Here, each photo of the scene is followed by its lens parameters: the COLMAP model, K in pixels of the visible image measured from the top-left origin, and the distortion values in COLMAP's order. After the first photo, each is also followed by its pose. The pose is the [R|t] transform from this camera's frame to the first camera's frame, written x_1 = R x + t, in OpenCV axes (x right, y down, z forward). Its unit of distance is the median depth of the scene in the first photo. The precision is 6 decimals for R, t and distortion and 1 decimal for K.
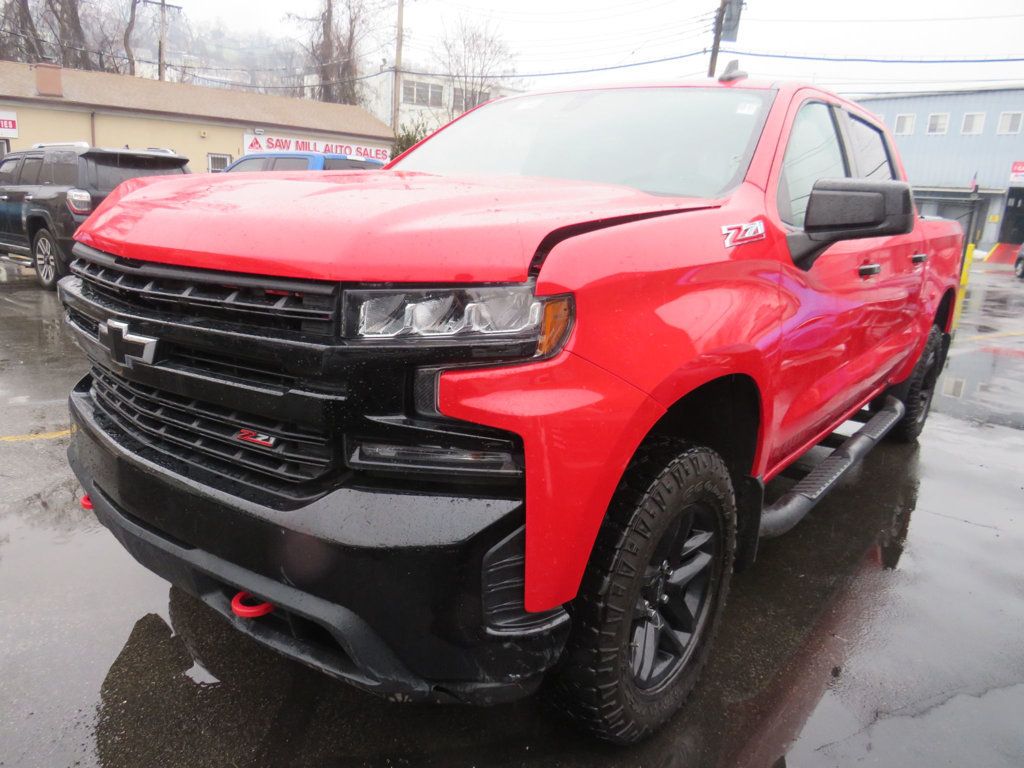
lens RADIAL K [[737.0, 0, 507.7], [0, 737.0, 381.3], [0, 0, 1]] dist [-0.033302, 0.008552]
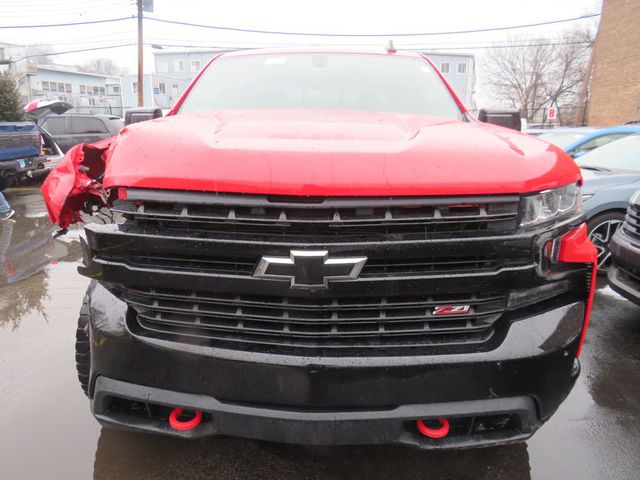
lens RADIAL K [[460.6, 0, 318.1], [0, 460.6, 240.6], [0, 0, 1]] dist [-0.033302, 0.008552]
pose [[0.789789, -0.188752, 0.583614, -0.977816], [0.171807, 0.981463, 0.084922, -0.163162], [-0.588825, 0.033198, 0.807578, 0.410568]]
